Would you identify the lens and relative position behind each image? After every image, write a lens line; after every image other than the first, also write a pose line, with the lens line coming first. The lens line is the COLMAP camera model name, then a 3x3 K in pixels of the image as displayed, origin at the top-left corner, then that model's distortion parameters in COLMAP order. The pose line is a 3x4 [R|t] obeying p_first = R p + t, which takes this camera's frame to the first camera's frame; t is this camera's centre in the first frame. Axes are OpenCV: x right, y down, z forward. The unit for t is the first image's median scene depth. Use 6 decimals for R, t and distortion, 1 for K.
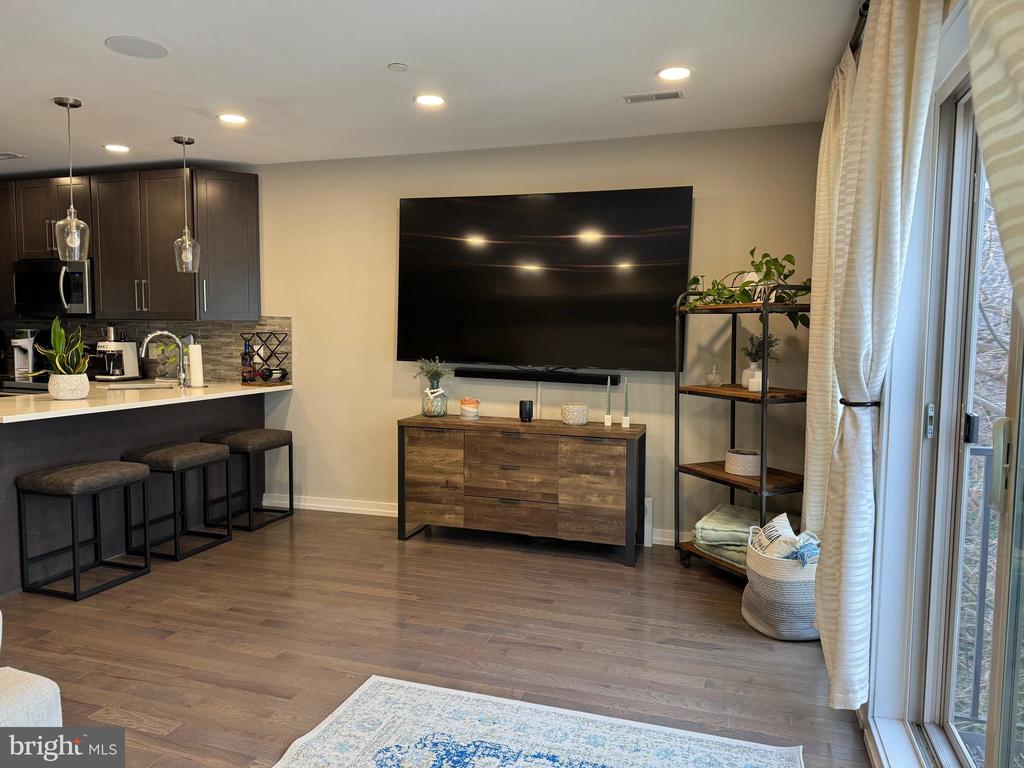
lens RADIAL K [[703.0, 0, 512.0], [0, 703.0, 384.0], [0, 0, 1]] dist [0.113976, -0.141337]
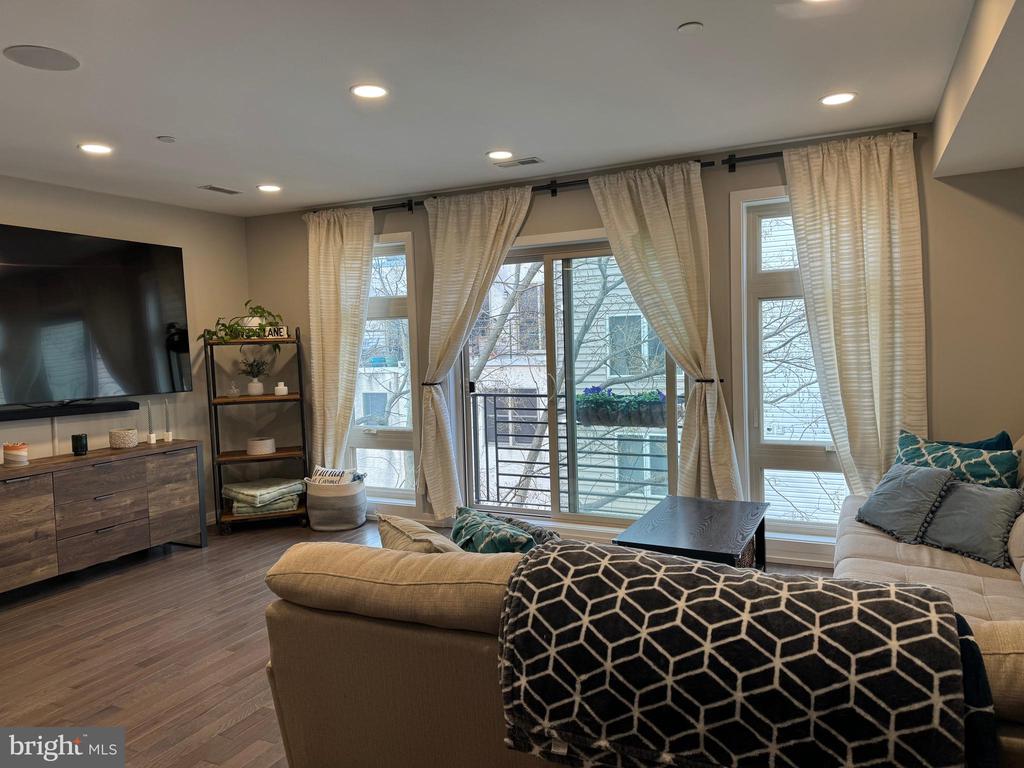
lens RADIAL K [[725.6, 0, 513.5], [0, 725.6, 352.6], [0, 0, 1]] dist [-0.004167, -0.000447]
pose [[0.125791, -0.029427, 0.991620, -0.969708], [0.108640, 0.993957, 0.015715, -0.043655], [-0.986090, 0.105753, 0.128228, 0.245756]]
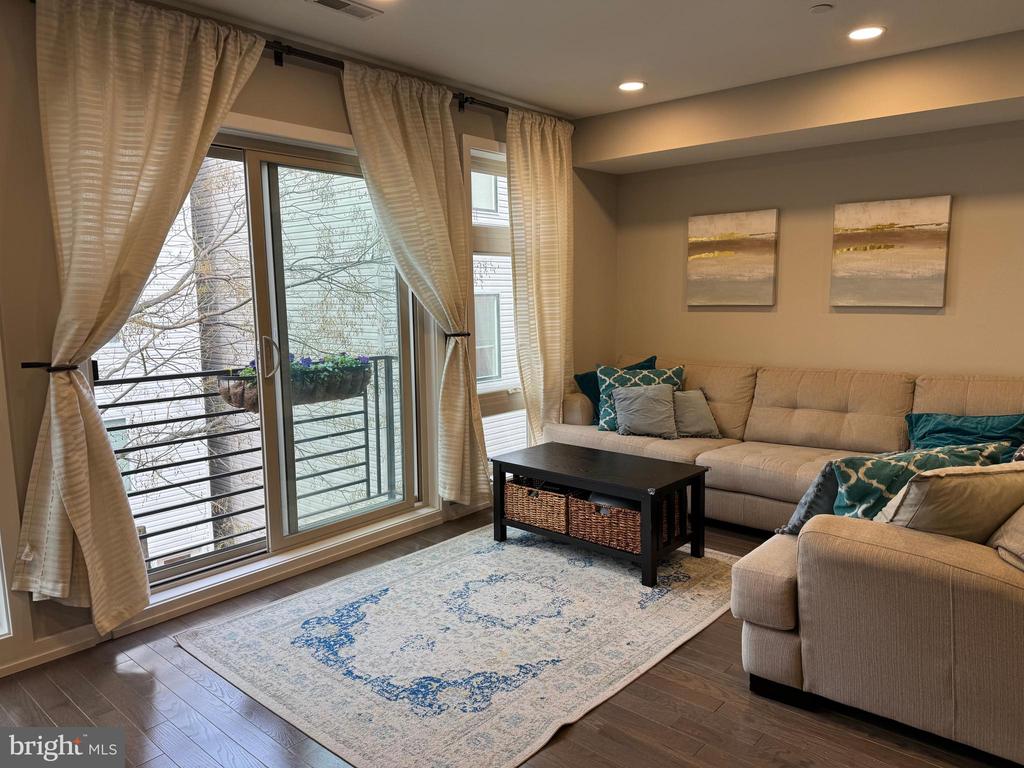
lens RADIAL K [[703.0, 0, 512.0], [0, 703.0, 384.0], [0, 0, 1]] dist [0.113976, -0.141337]
pose [[-0.920435, -0.043396, 0.388479, -0.326218], [0.037054, 0.979657, 0.197229, -0.078931], [-0.389135, 0.195931, -0.900103, 0.984994]]
